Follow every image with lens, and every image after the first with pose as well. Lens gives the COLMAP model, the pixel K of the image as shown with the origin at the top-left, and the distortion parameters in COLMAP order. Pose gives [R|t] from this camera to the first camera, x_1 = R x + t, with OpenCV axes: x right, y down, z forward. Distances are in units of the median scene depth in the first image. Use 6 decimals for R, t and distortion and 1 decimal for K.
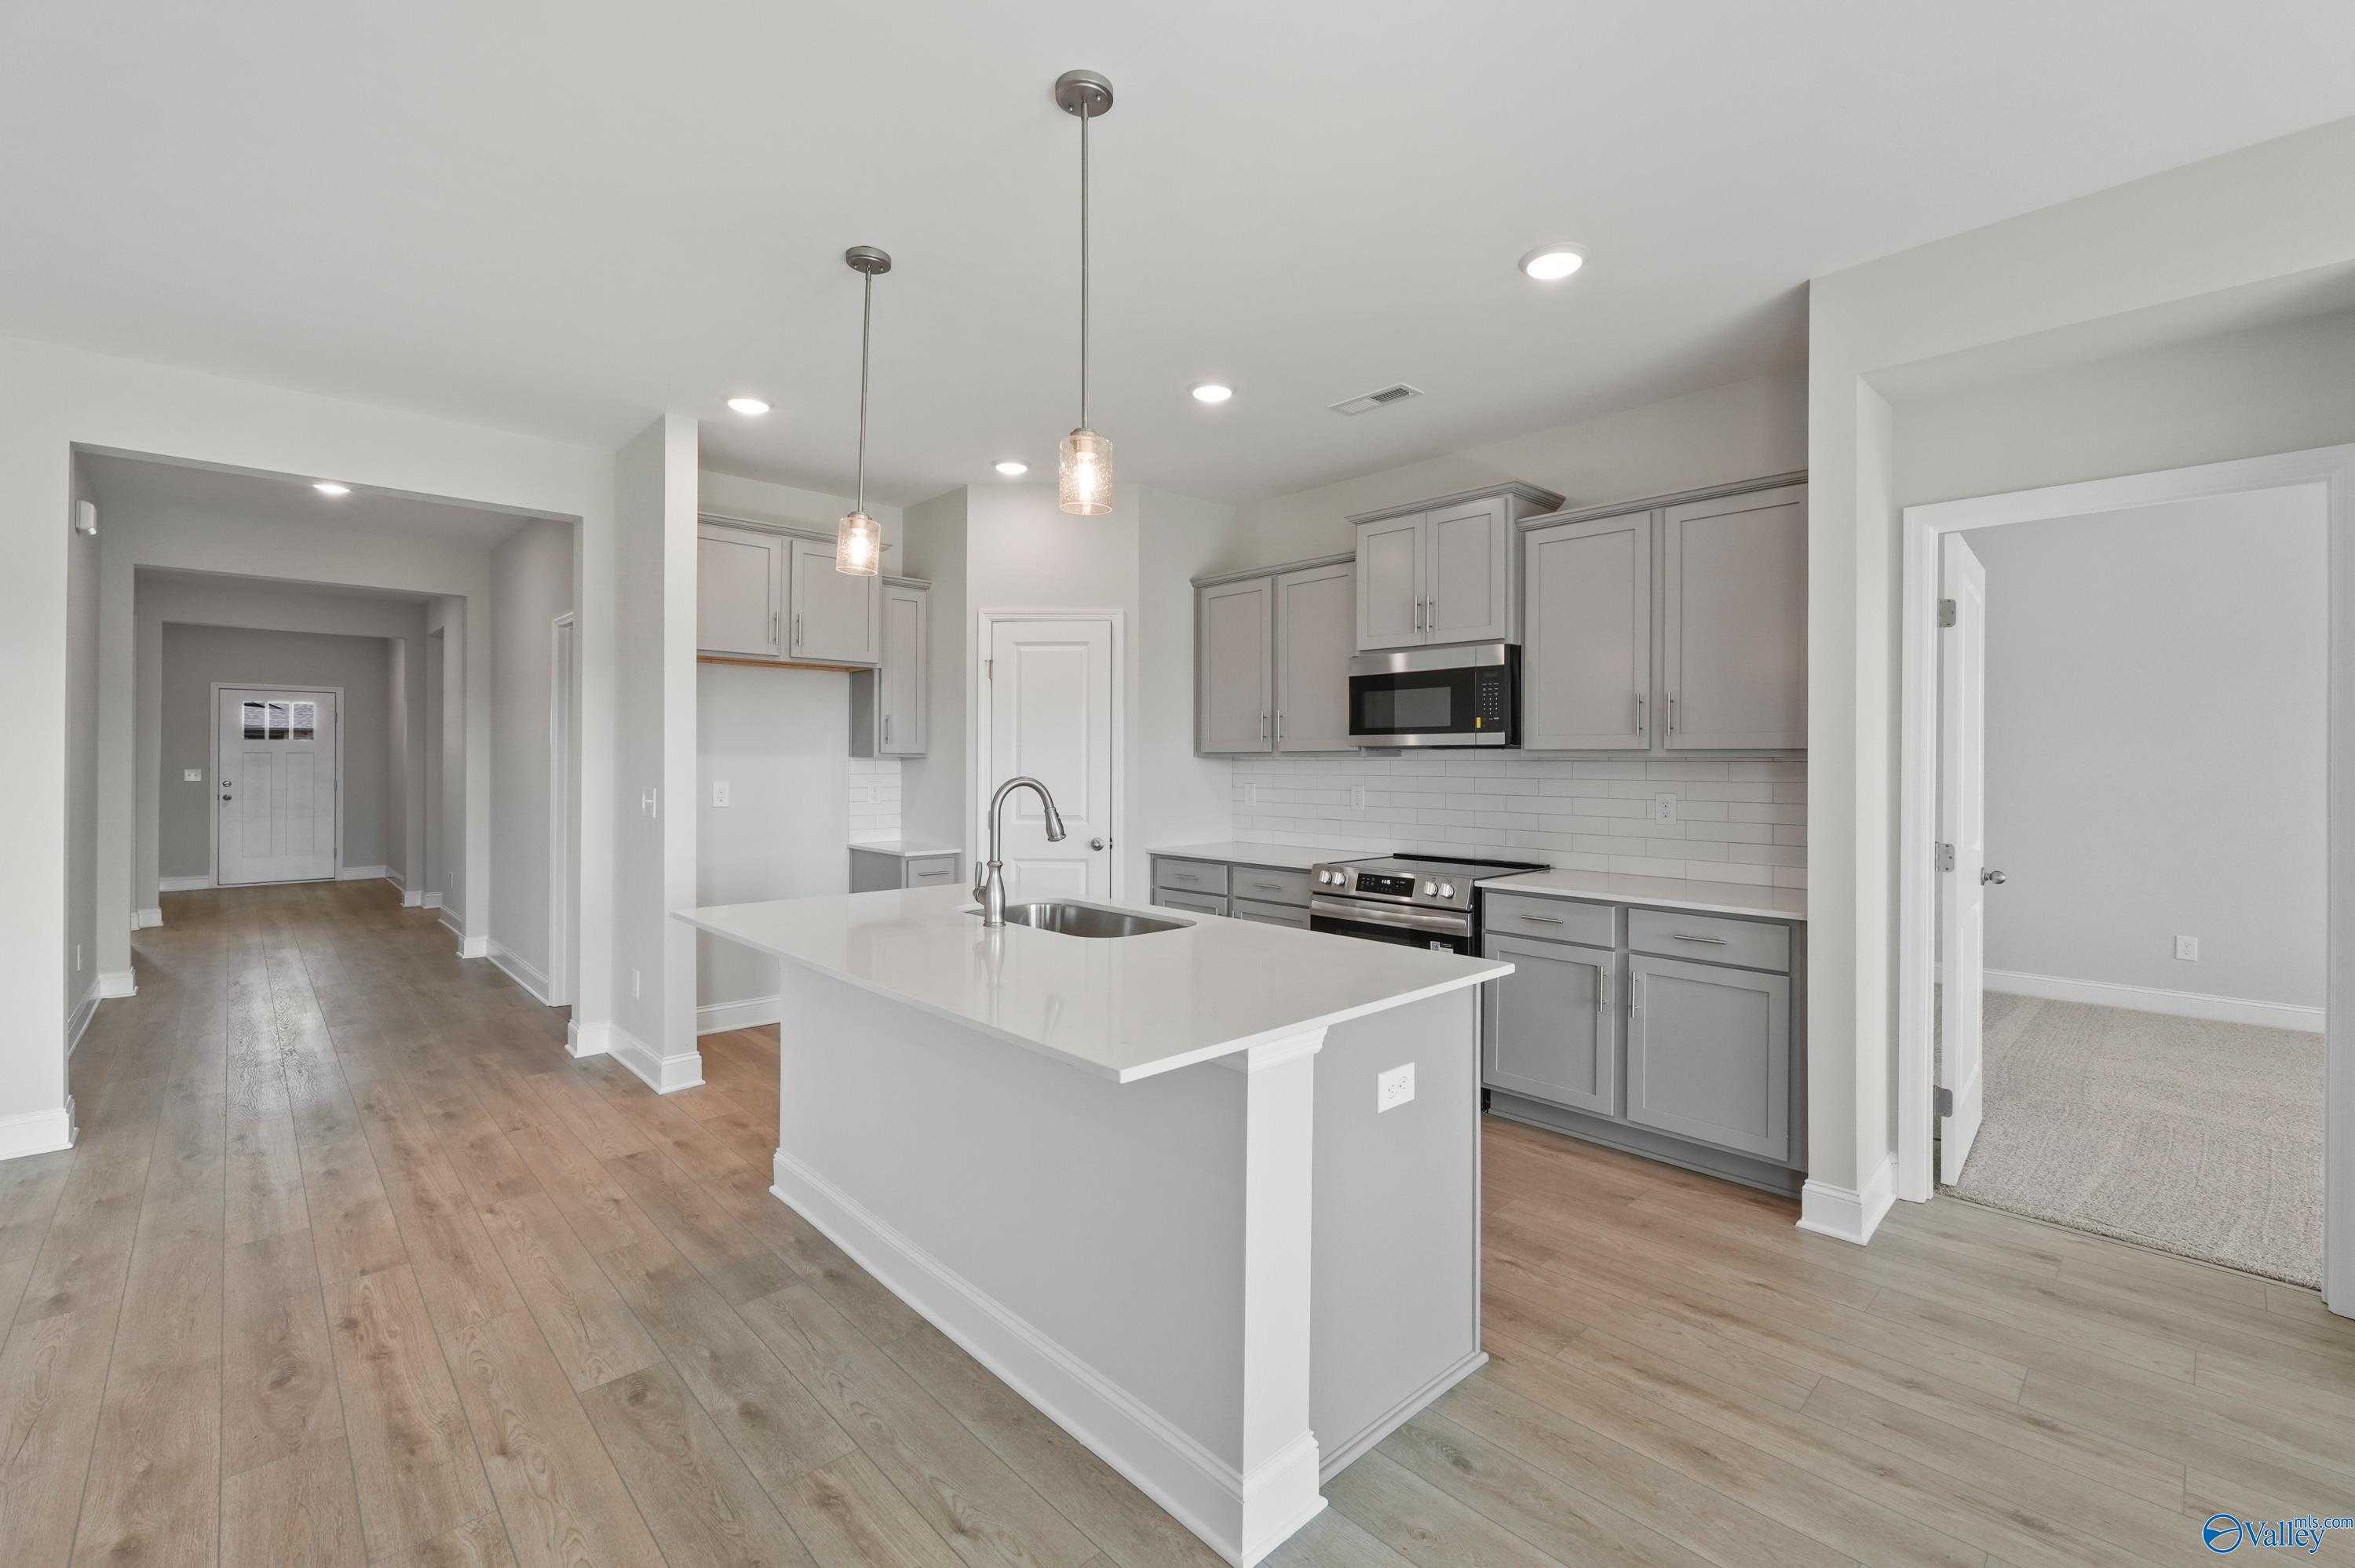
lens RADIAL K [[999.5, 0, 1174.1], [0, 999.5, 766.1], [0, 0, 1]] dist [-0.001262, -0.000019]
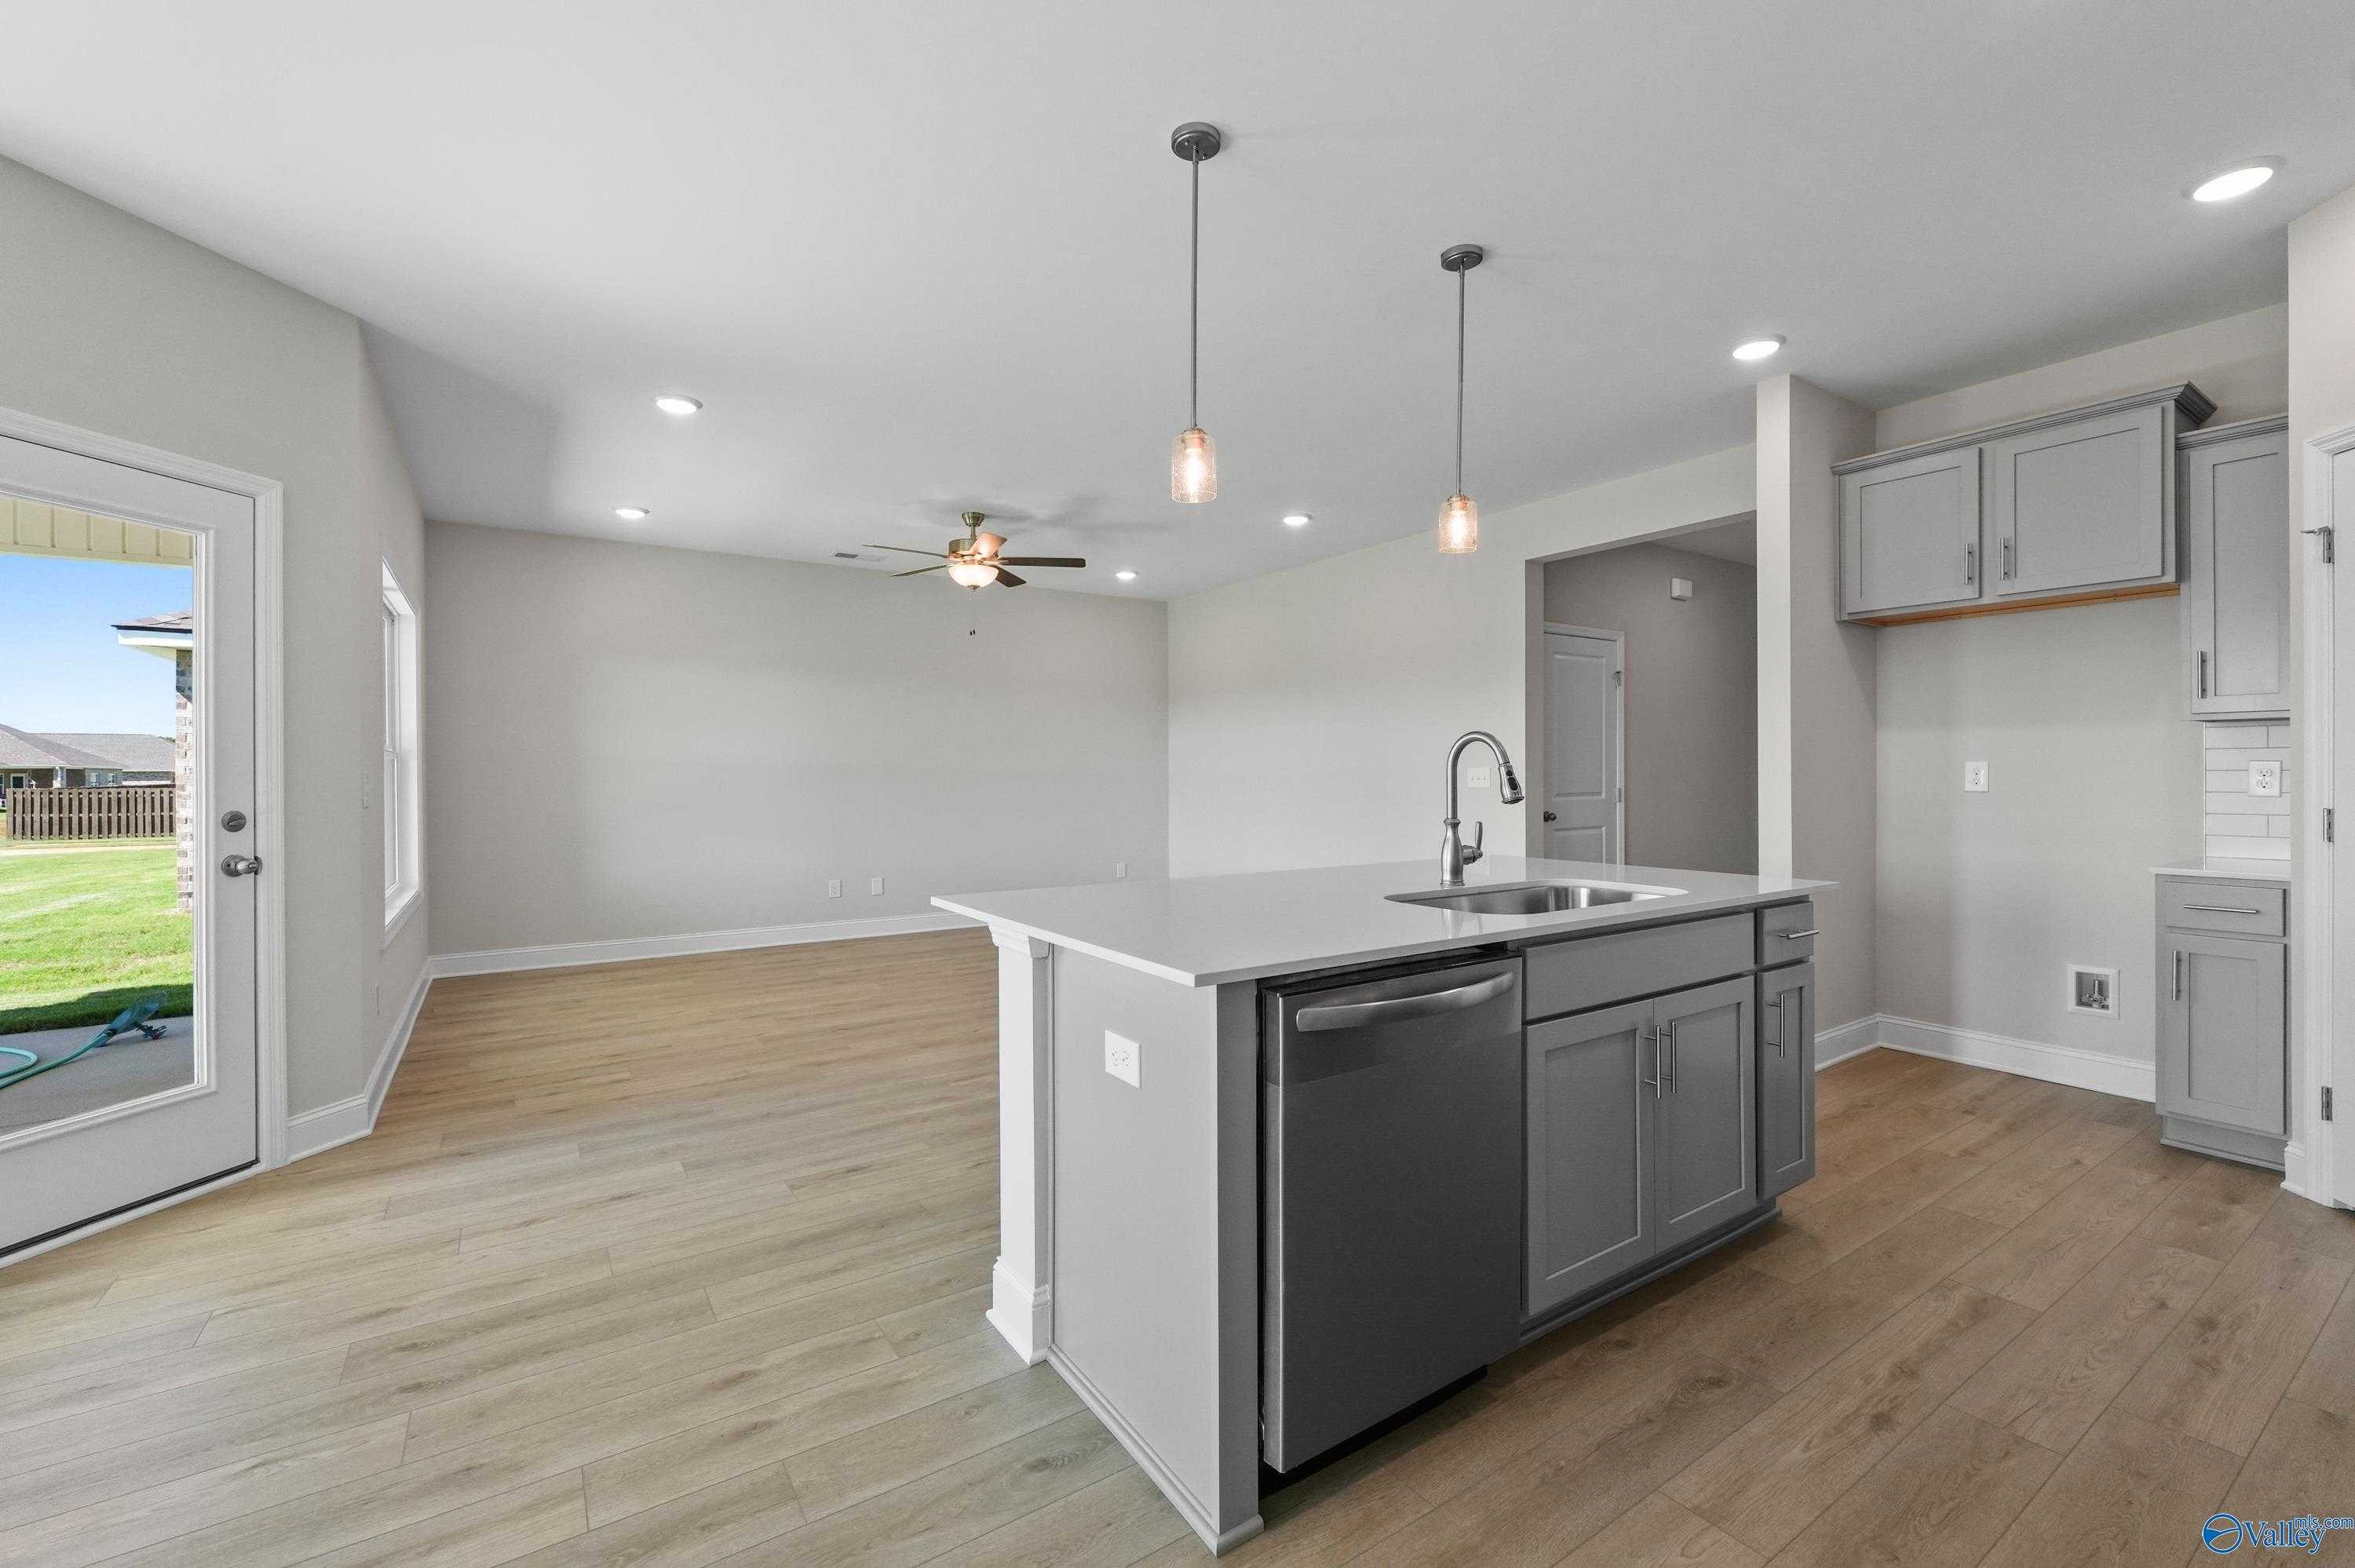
lens RADIAL K [[999.5, 0, 1174.1], [0, 999.5, 766.1], [0, 0, 1]] dist [-0.001262, -0.000019]
pose [[-0.153215, -0.004064, -0.988184, 0.809116], [-0.004310, 0.999985, -0.003445, 0.048330], [0.988183, 0.003732, -0.153231, 0.873104]]
